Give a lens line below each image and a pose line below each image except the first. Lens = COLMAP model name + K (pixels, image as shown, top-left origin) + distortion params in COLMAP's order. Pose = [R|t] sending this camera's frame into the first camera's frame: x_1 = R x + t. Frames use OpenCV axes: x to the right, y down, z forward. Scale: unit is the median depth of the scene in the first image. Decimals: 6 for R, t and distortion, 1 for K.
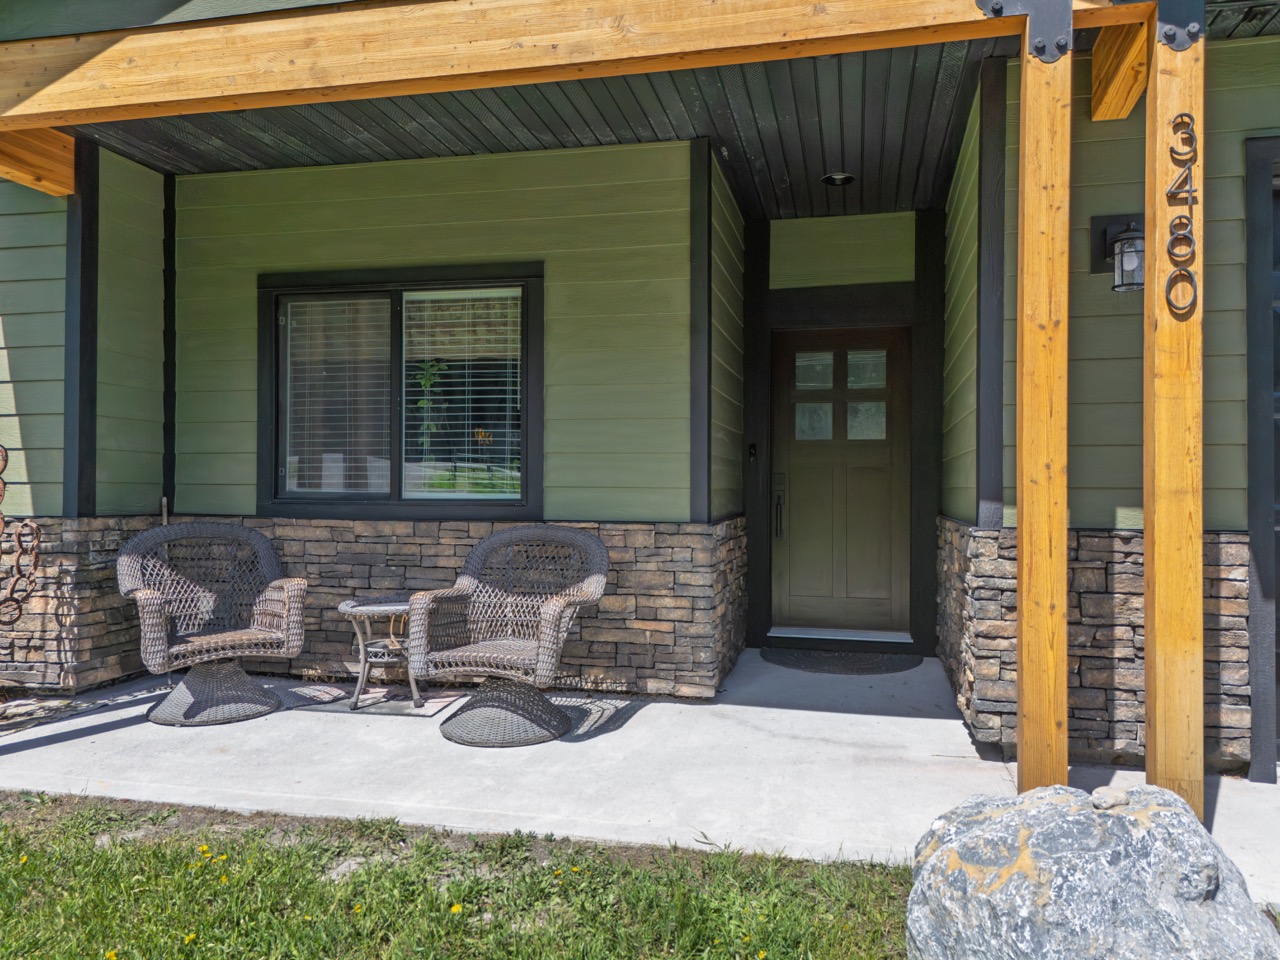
lens RADIAL K [[938.8, 0, 640.0], [0, 938.8, 480.0], [0, 0, 1]] dist [0.082061, -0.070787]
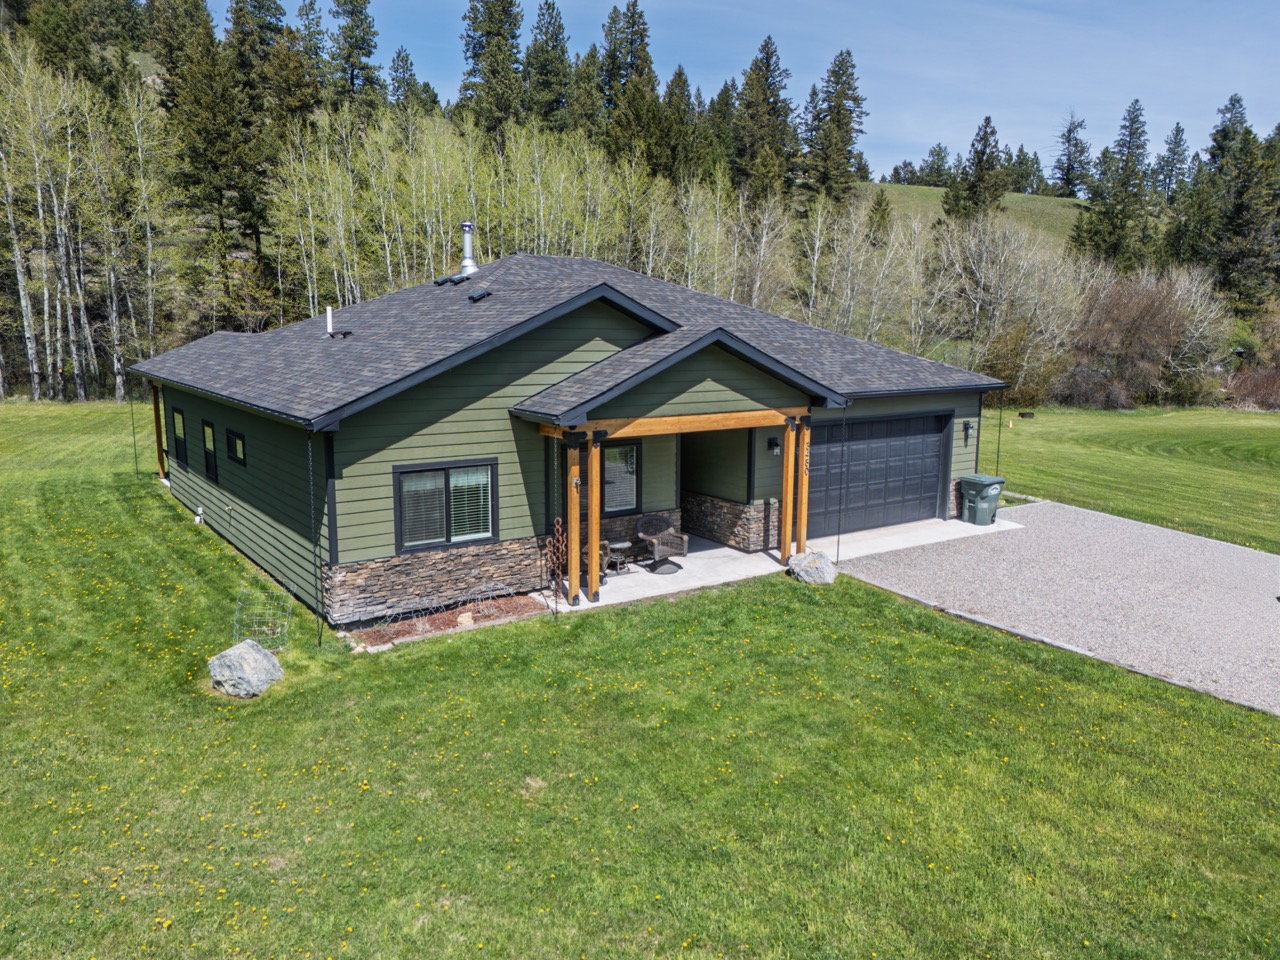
lens RADIAL K [[938.8, 0, 640.0], [0, 938.8, 480.0], [0, 0, 1]] dist [0.082061, -0.070787]
pose [[0.664949, -0.122409, 0.736789, -2.910728], [-0.009265, 0.985050, 0.172017, -0.740578], [-0.746831, -0.121209, 0.653874, -1.363246]]
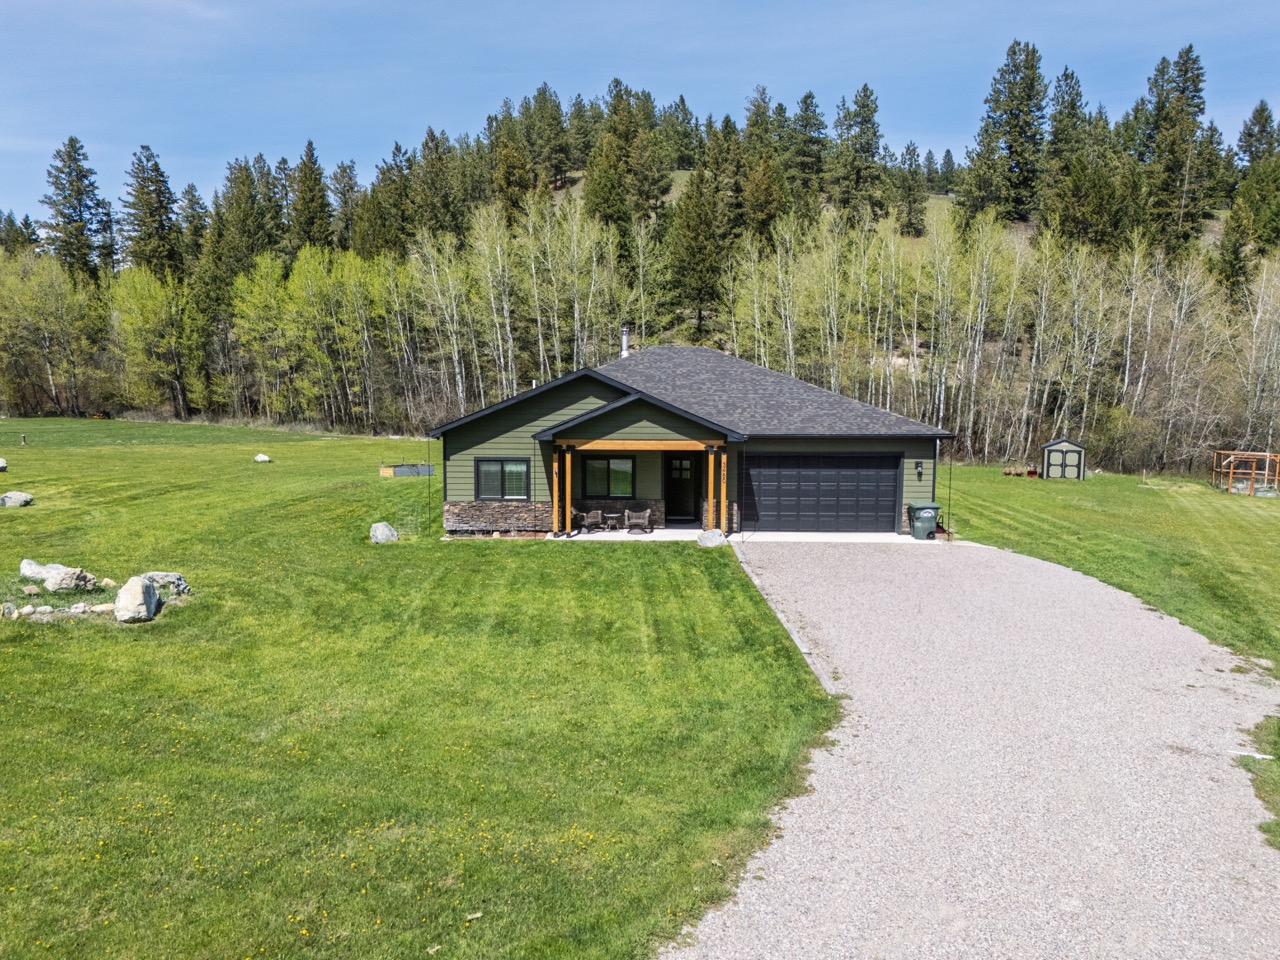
lens RADIAL K [[938.8, 0, 640.0], [0, 938.8, 480.0], [0, 0, 1]] dist [0.082061, -0.070787]
pose [[0.969633, -0.022417, 0.243535, -1.653272], [-0.004358, 0.994048, 0.108852, -0.789460], [-0.244526, -0.106607, 0.963764, -5.104927]]
